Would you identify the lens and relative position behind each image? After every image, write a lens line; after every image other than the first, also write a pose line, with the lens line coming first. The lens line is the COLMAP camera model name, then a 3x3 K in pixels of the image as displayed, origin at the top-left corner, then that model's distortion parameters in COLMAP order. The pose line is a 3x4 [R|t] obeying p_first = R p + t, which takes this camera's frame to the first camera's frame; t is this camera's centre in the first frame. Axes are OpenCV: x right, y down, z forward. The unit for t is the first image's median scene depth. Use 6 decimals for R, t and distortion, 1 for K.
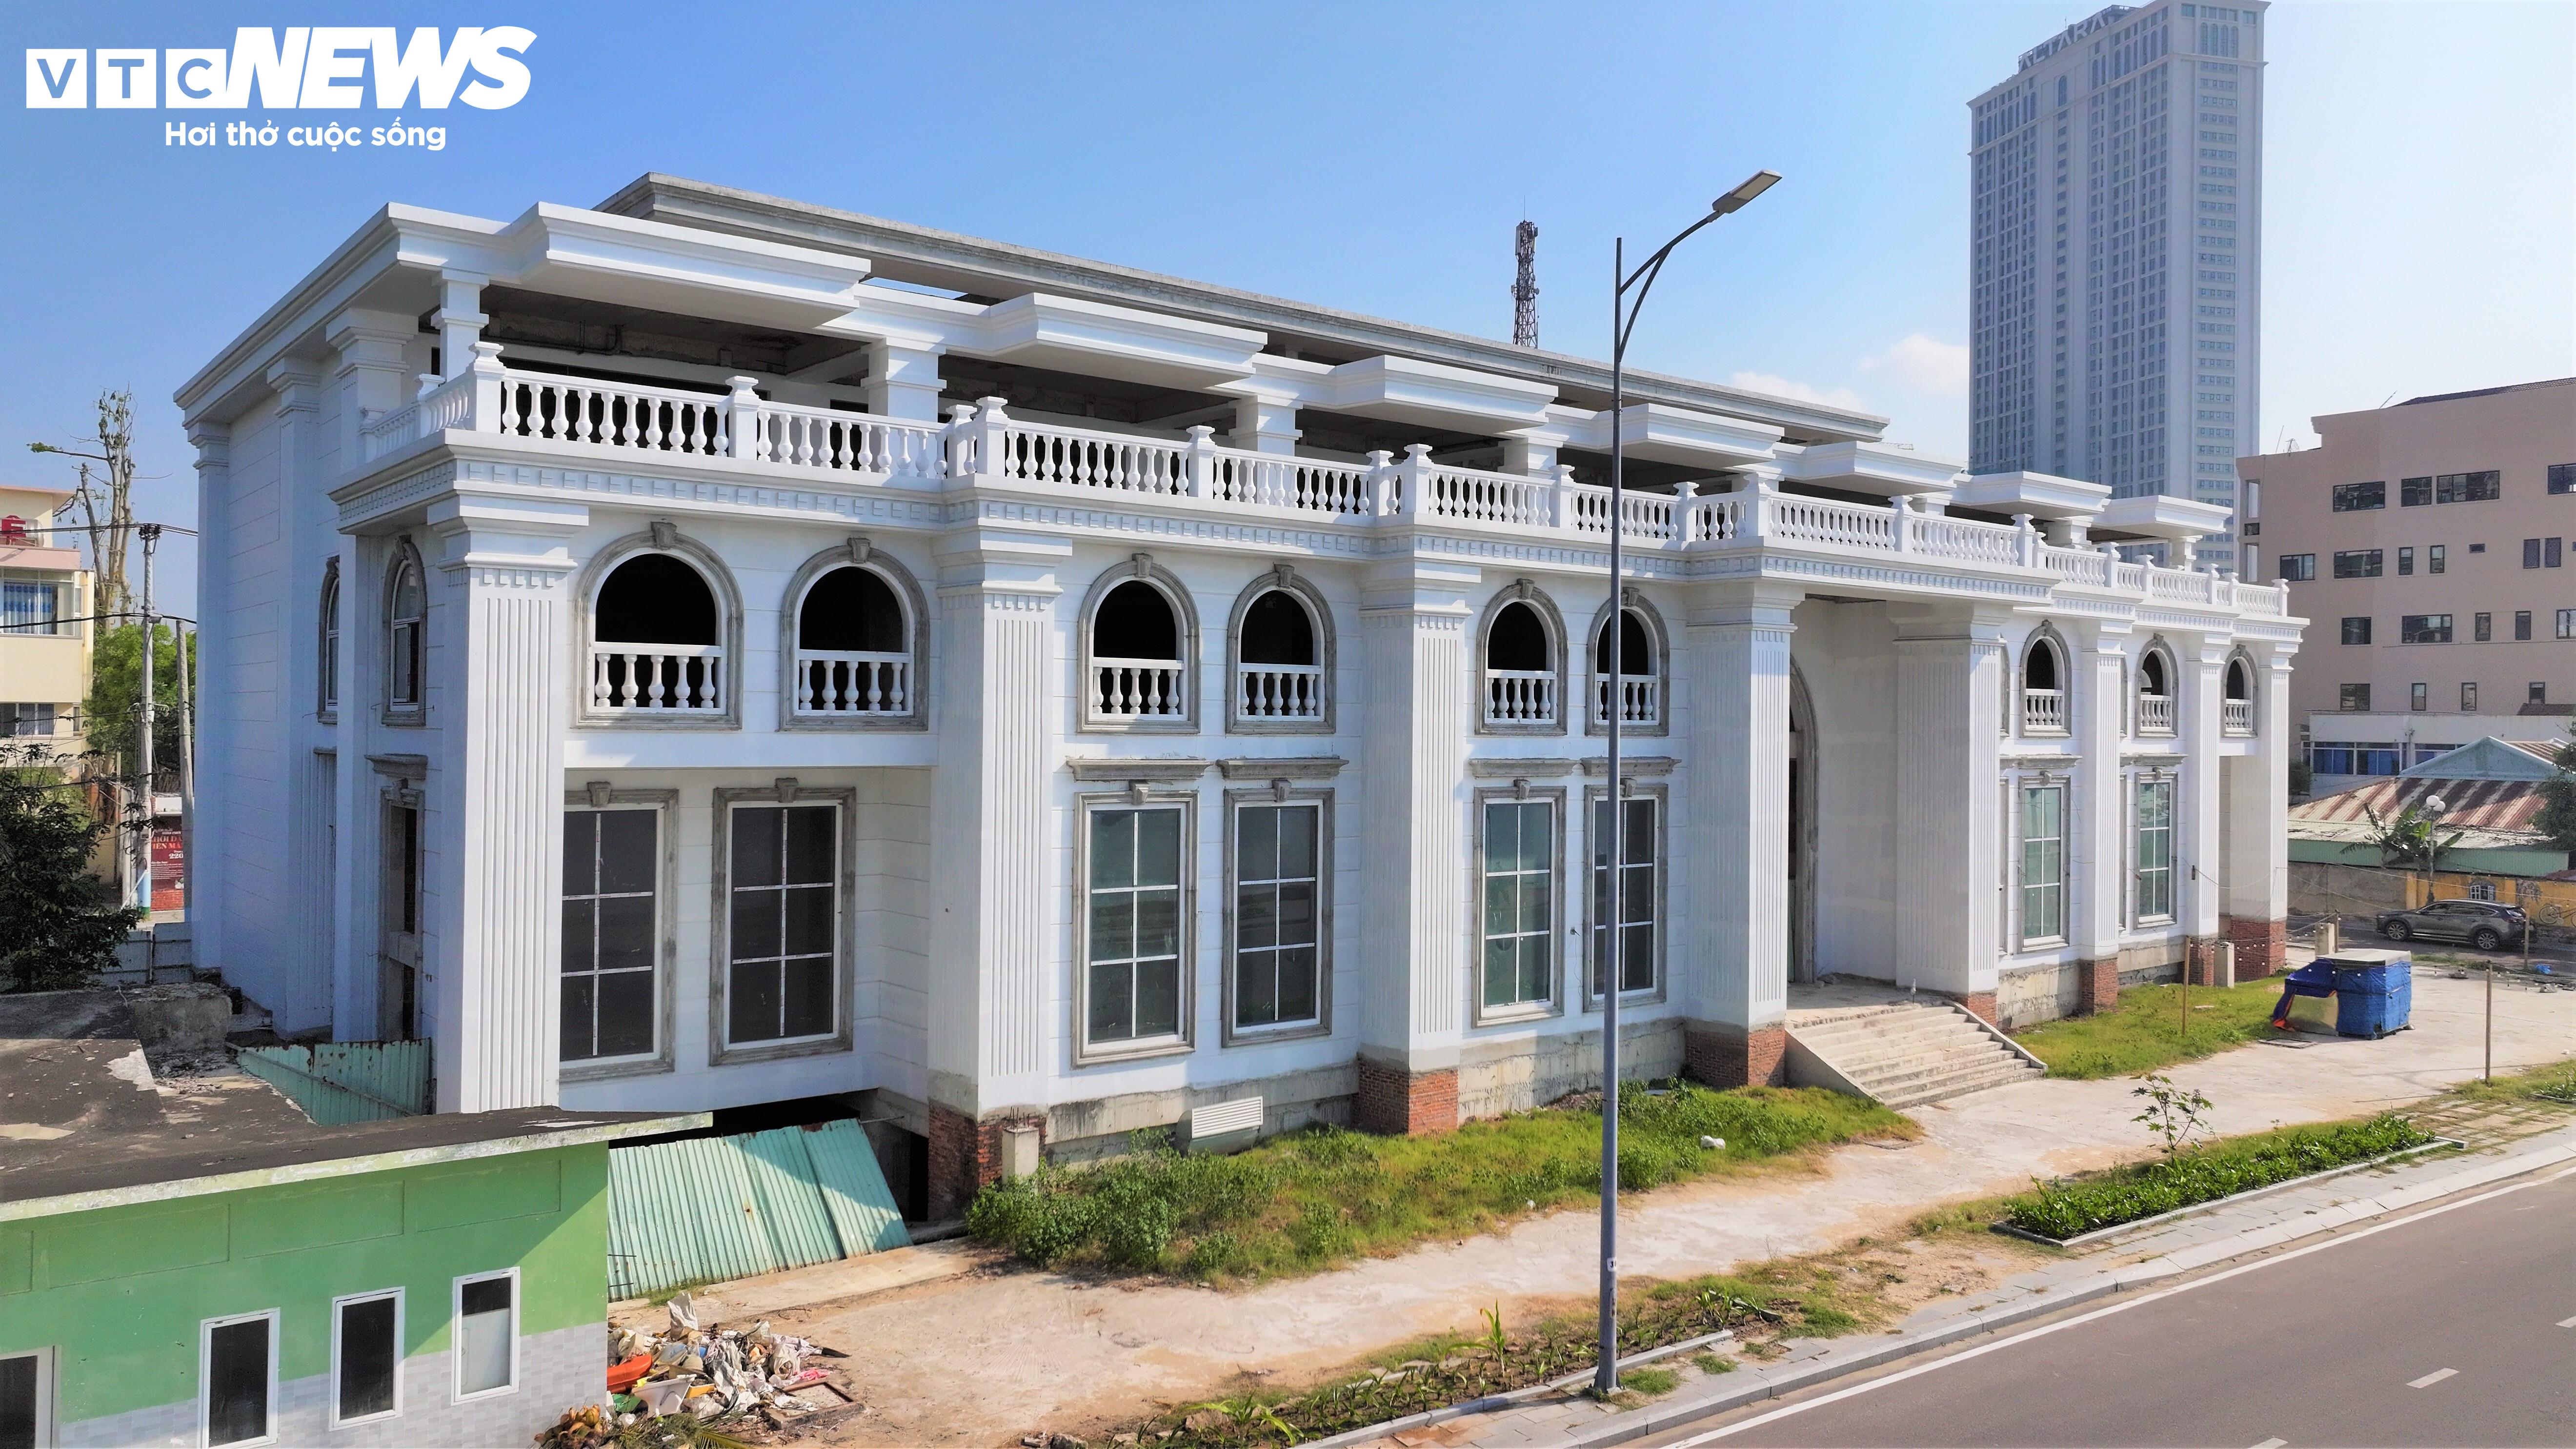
lens RADIAL K [[1810.0, 0, 1288.0], [0, 1810.0, 724.5], [0, 0, 1]] dist [0.003075, 0.002941]
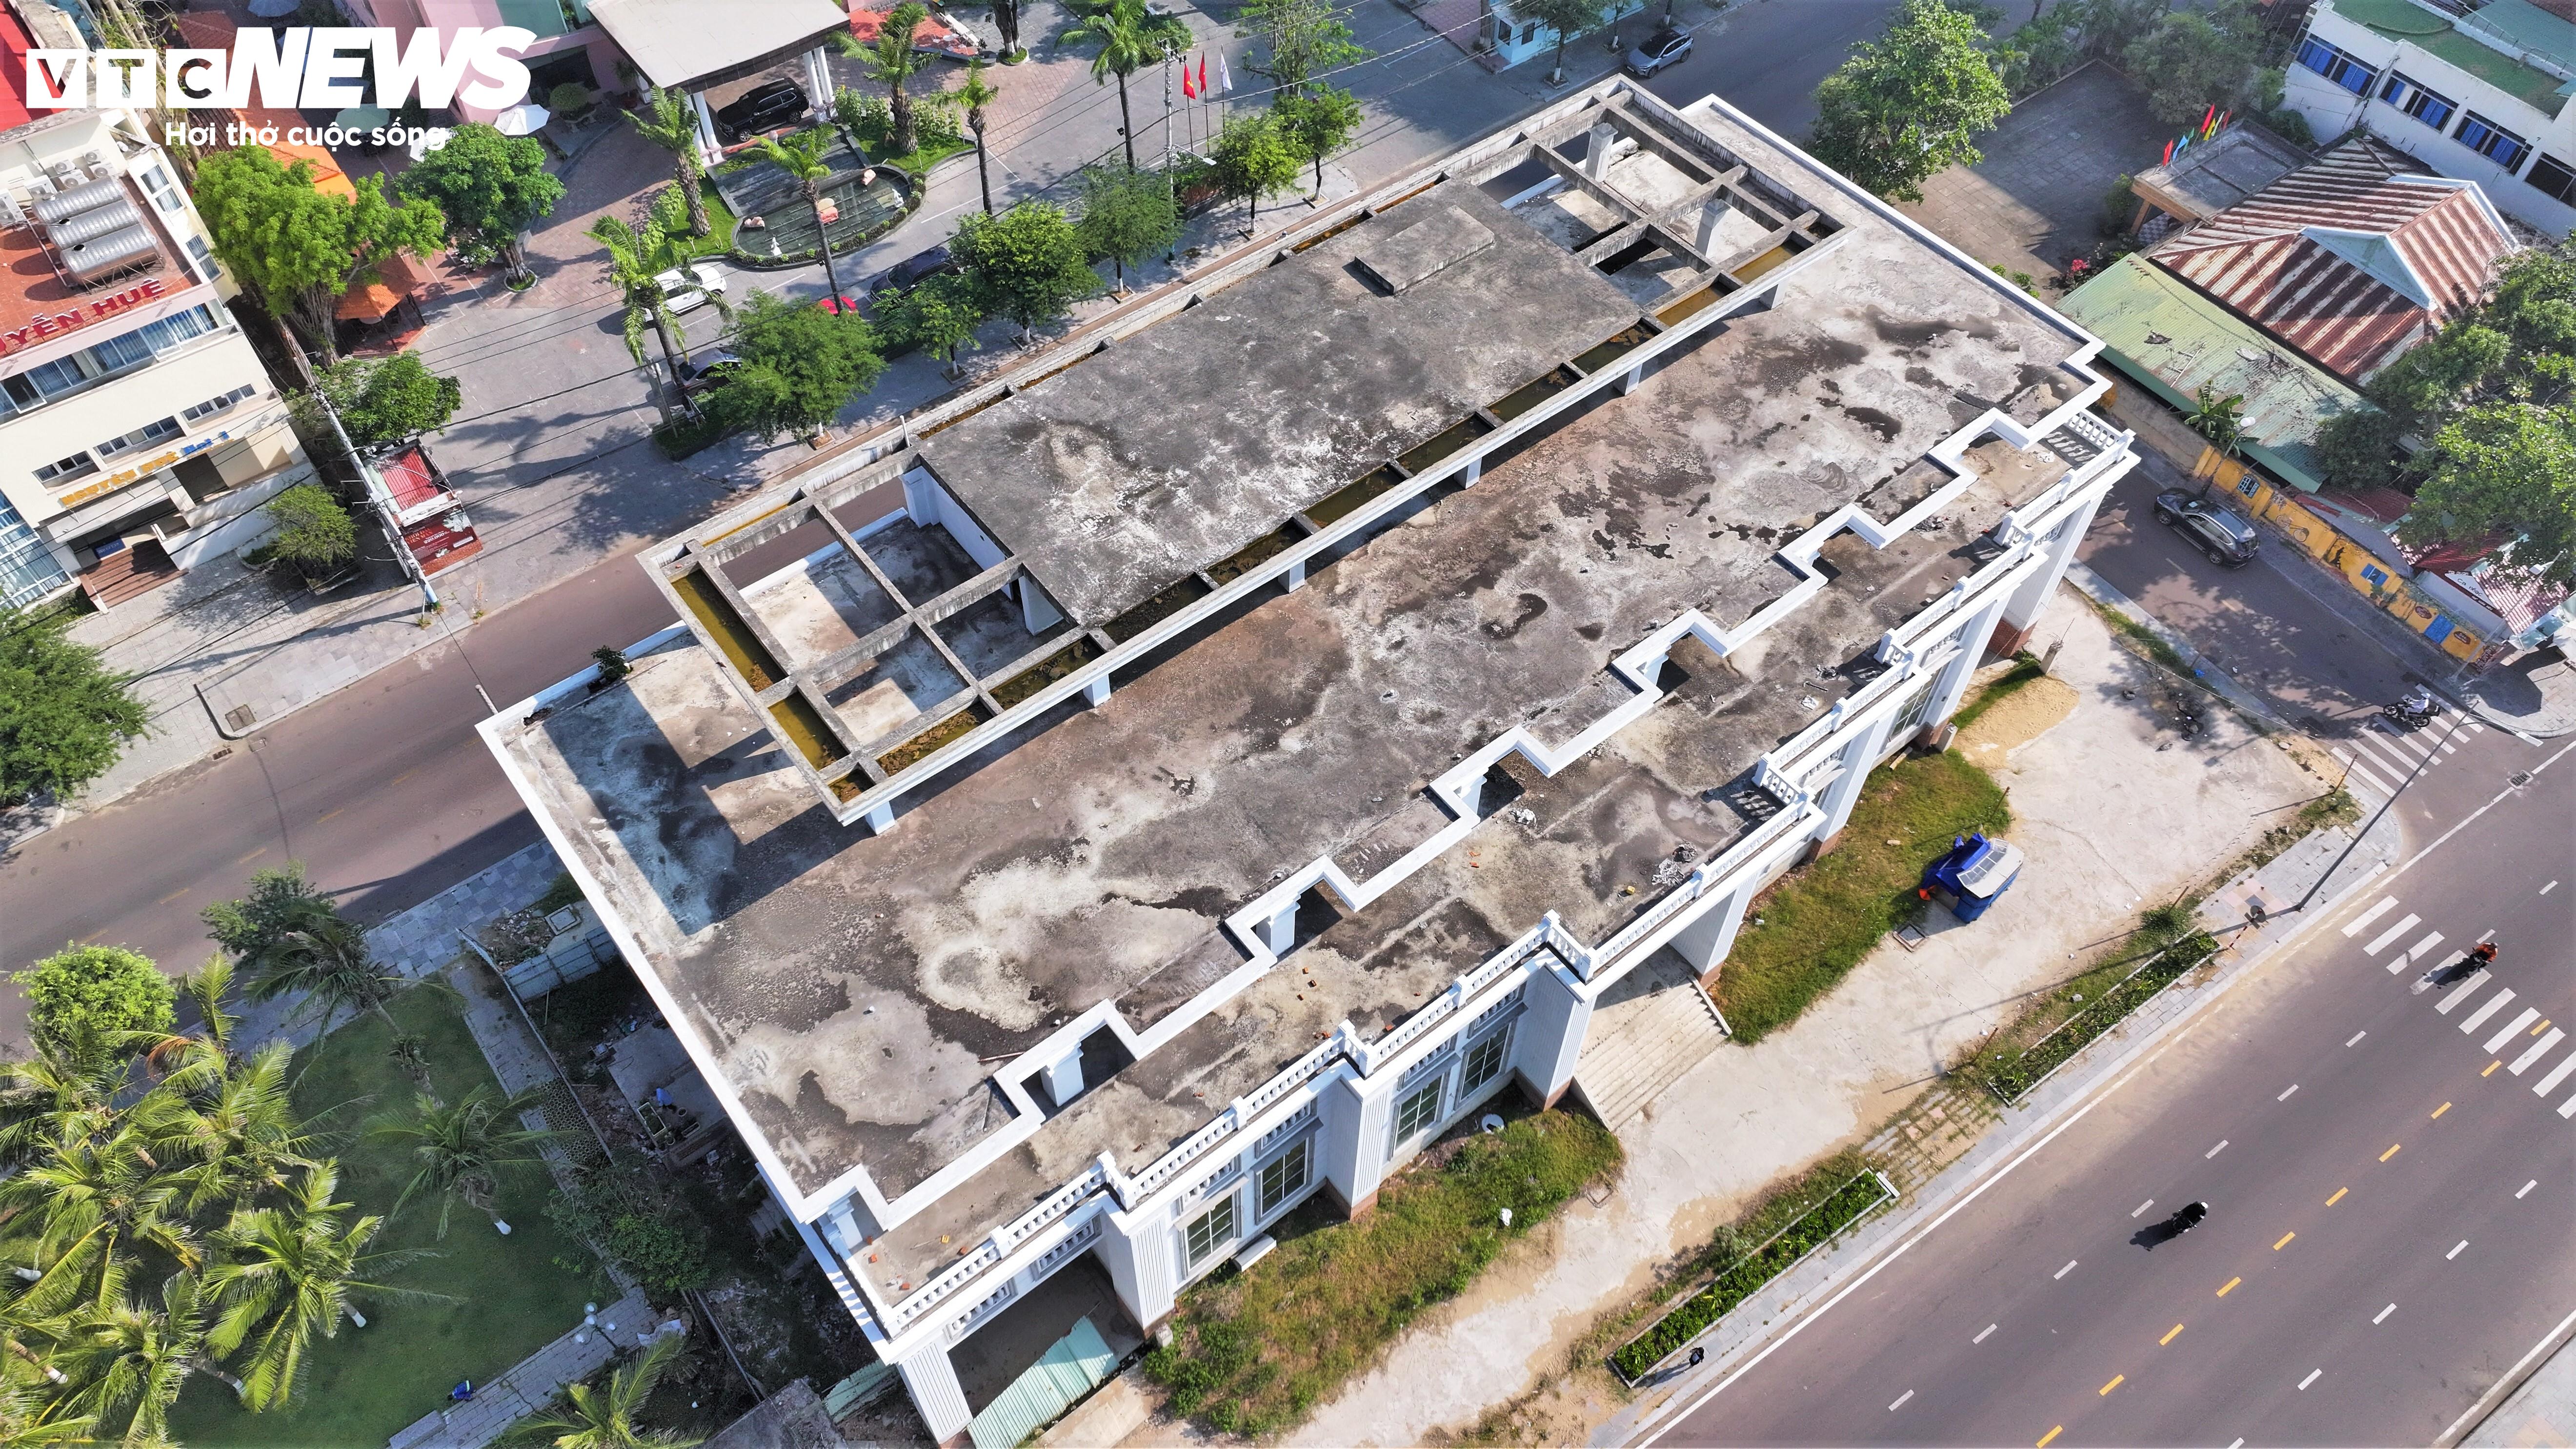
lens RADIAL K [[1810.0, 0, 1288.0], [0, 1810.0, 724.5], [0, 0, 1]] dist [0.003075, 0.002941]
pose [[0.999977, 0.006309, 0.002644, -0.004781], [-0.005913, 0.602888, 0.797804, -0.869485], [0.003439, -0.797801, 0.602912, 0.126116]]
